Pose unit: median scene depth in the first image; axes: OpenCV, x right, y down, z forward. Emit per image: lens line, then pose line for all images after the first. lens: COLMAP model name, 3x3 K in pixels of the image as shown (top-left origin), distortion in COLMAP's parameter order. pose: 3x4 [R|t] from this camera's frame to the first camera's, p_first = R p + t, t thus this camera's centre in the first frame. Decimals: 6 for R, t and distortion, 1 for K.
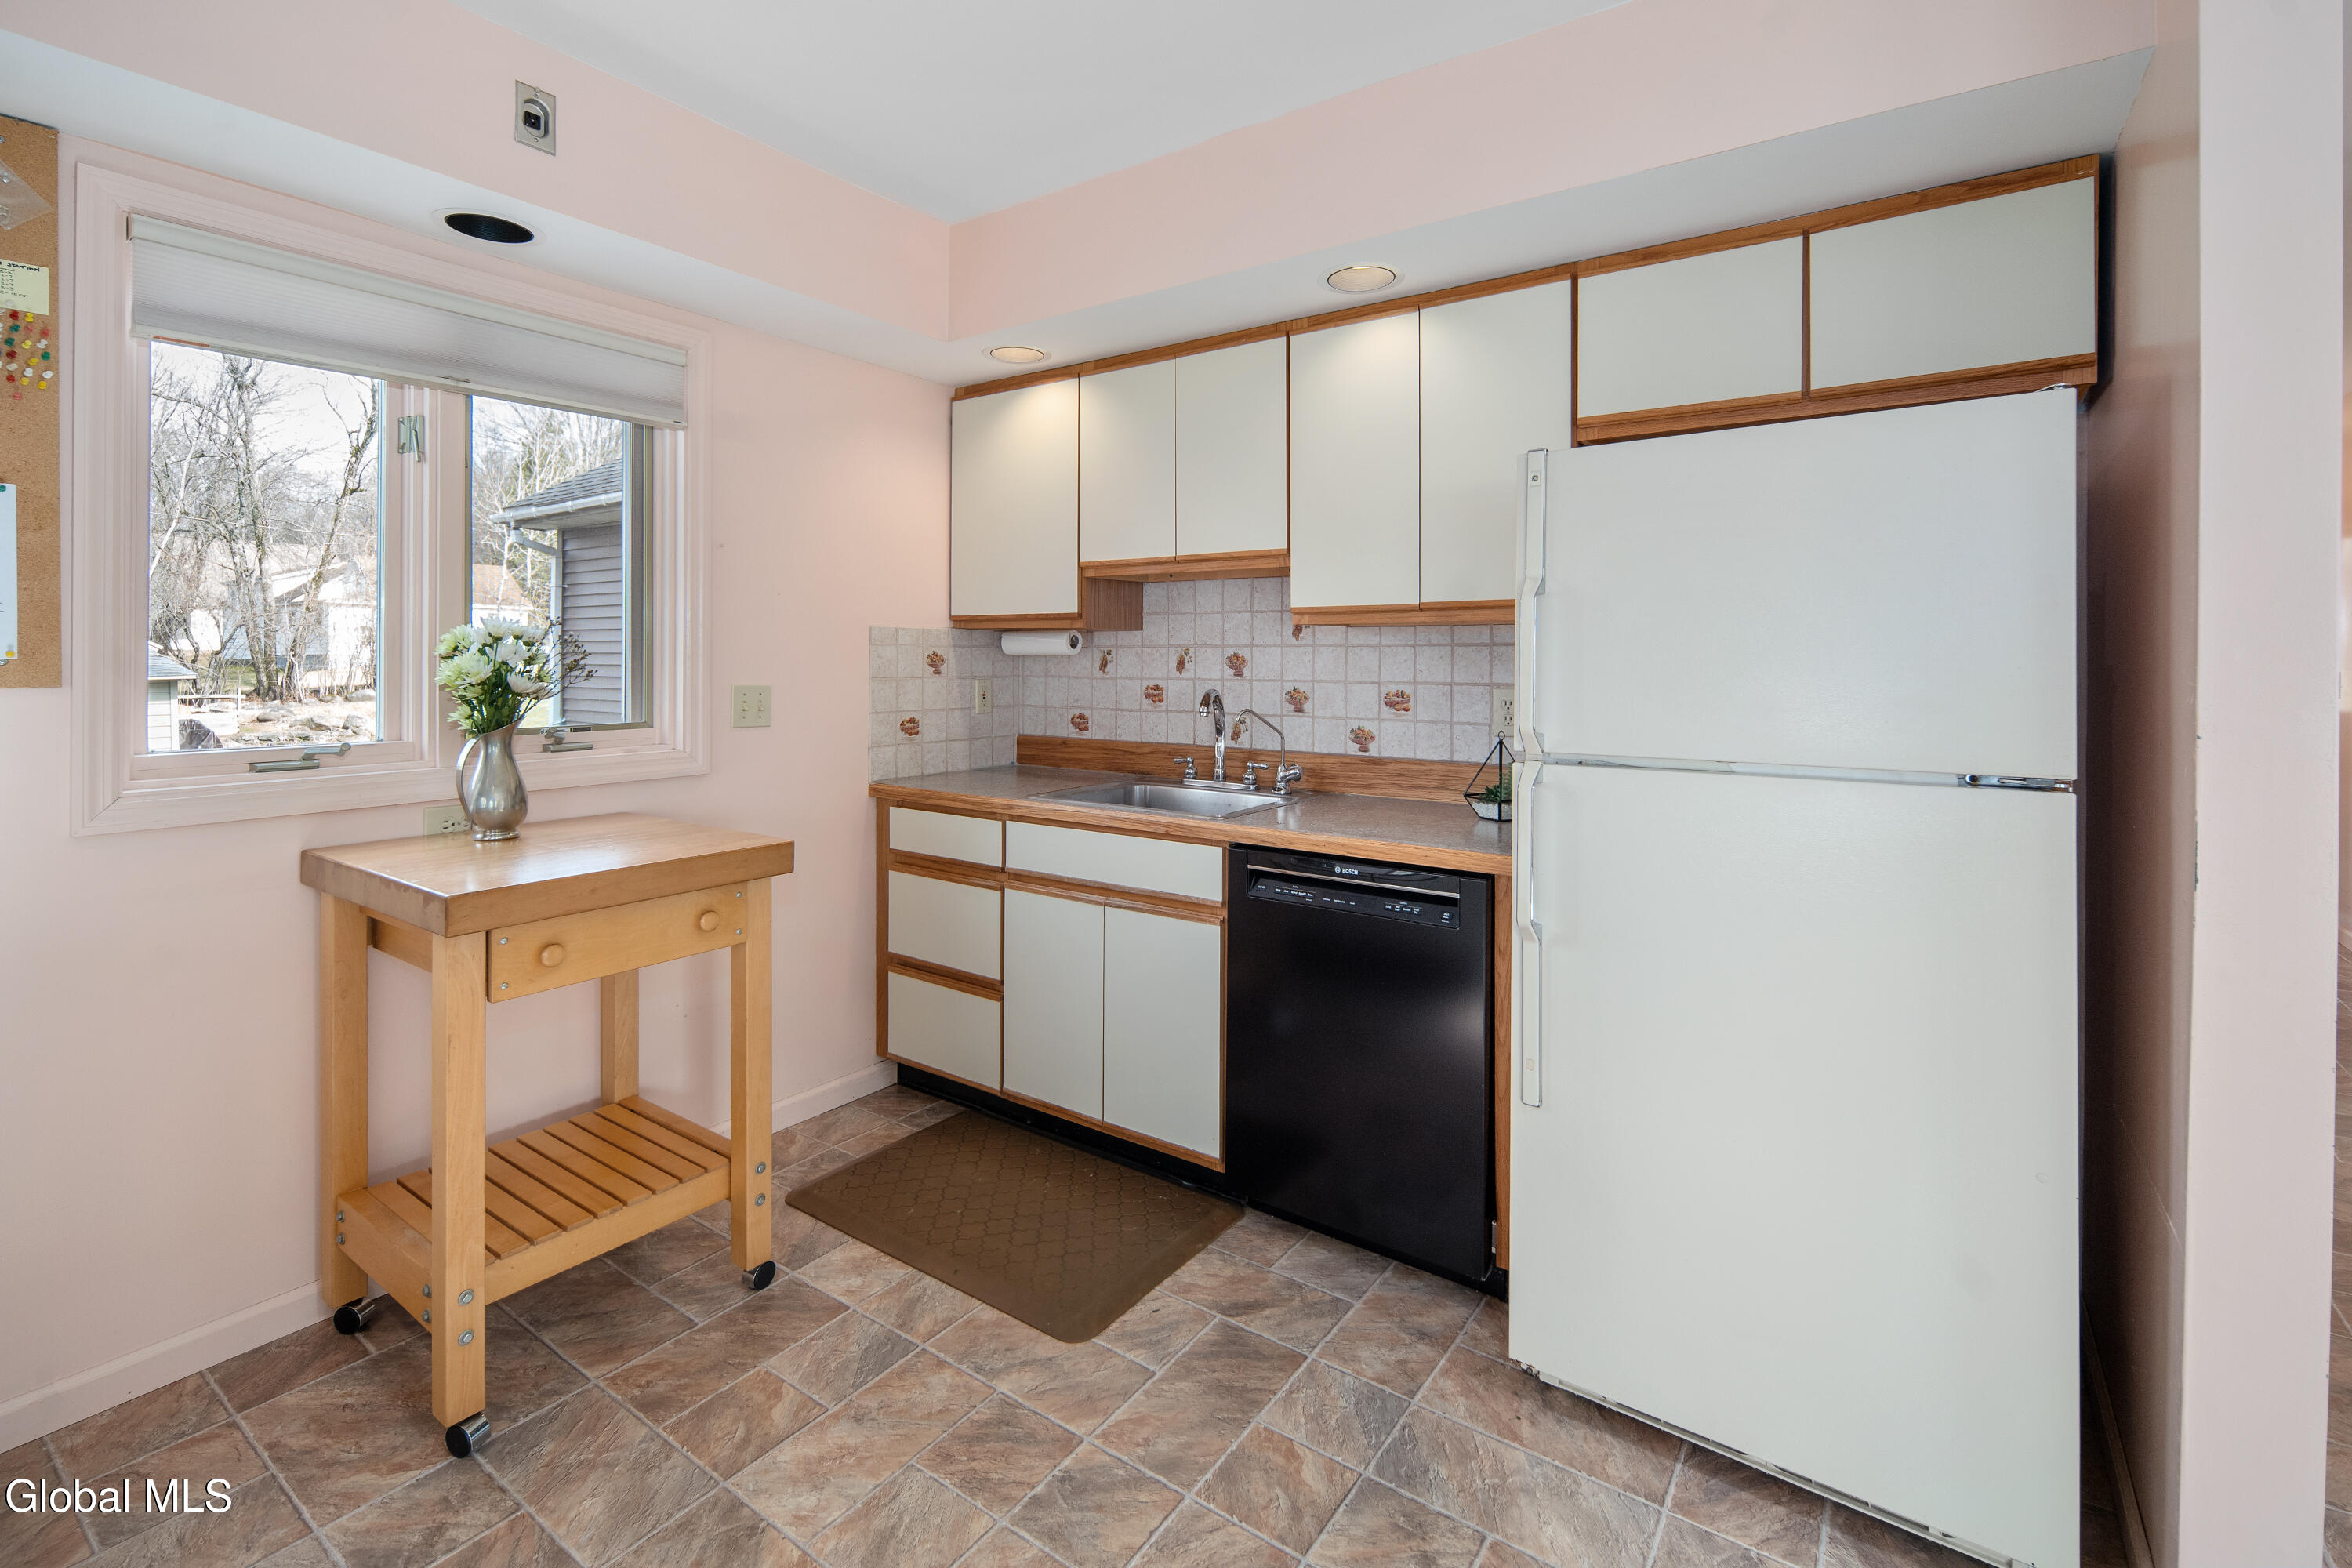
lens RADIAL K [[1052.3, 0, 1191.3], [0, 1052.3, 667.3], [0, 0, 1]] dist [-0.001418, -0.001852]
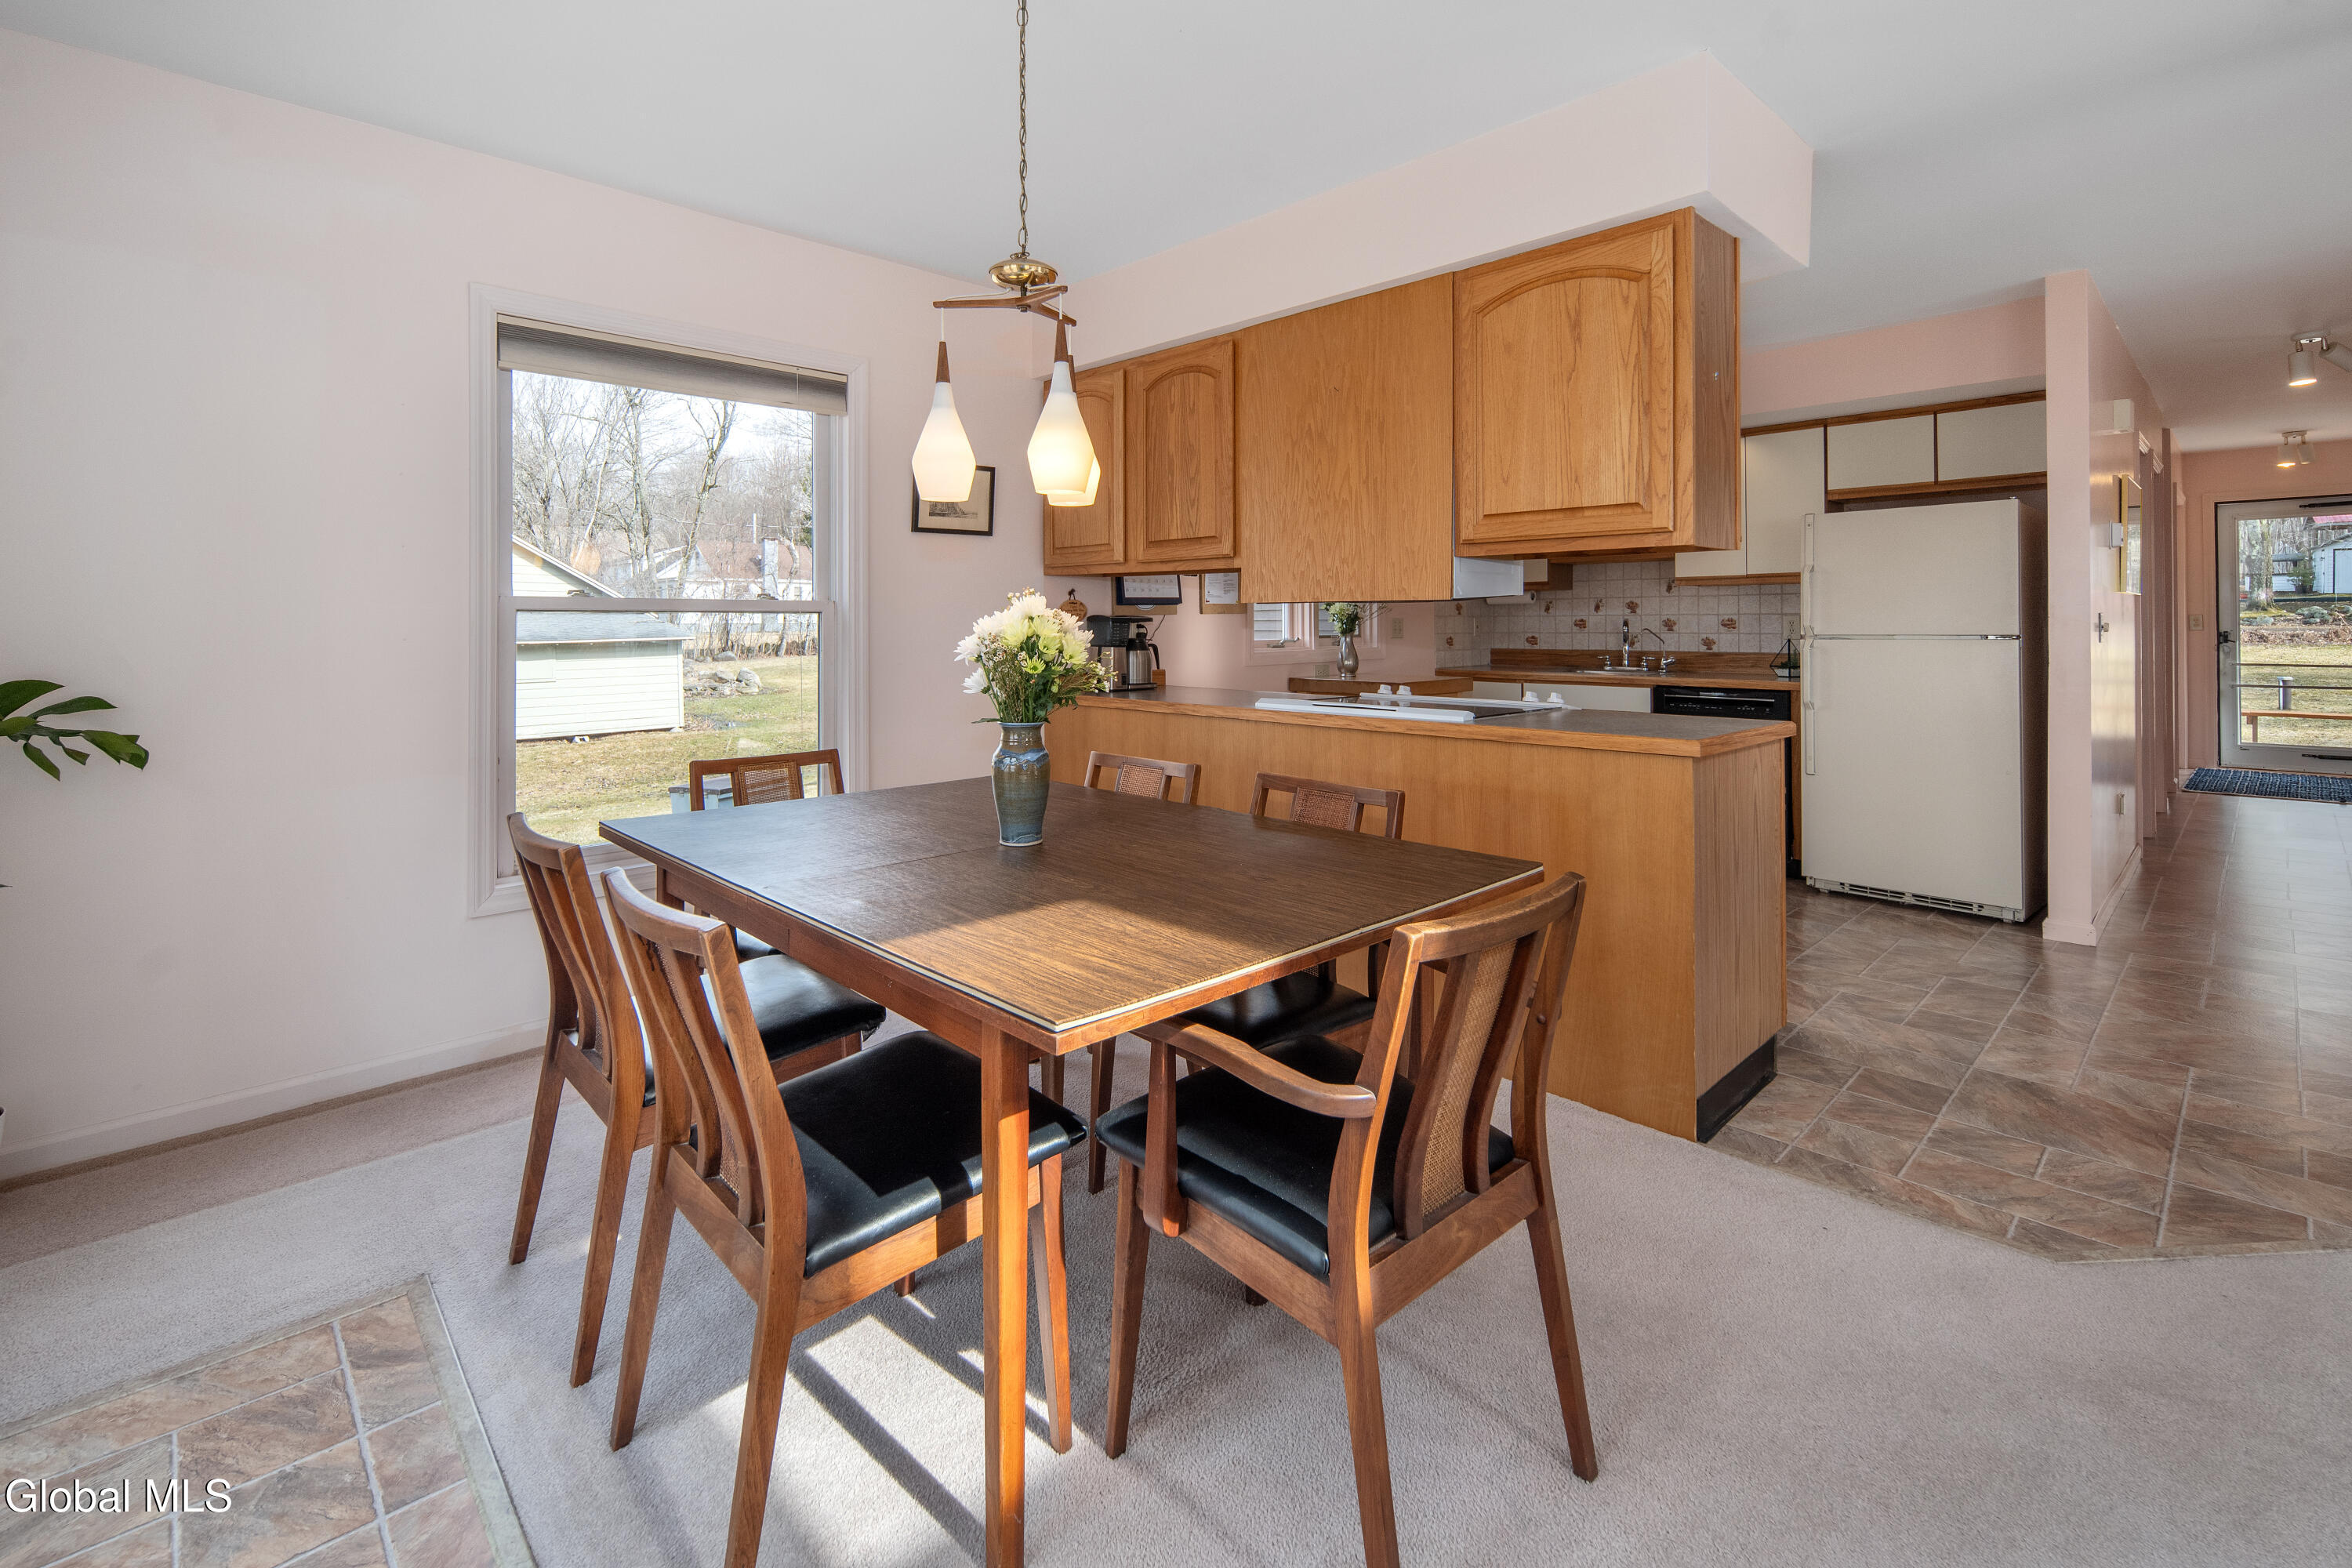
lens RADIAL K [[1052.3, 0, 1183.1], [0, 1052.3, 621.4], [0, 0, 1]] dist [-0.001418, -0.001852]
pose [[0.980384, -0.008306, -0.196922, -0.525470], [0.006221, 0.999918, -0.011201, 0.055027], [0.196998, 0.009756, 0.980355, -1.423863]]
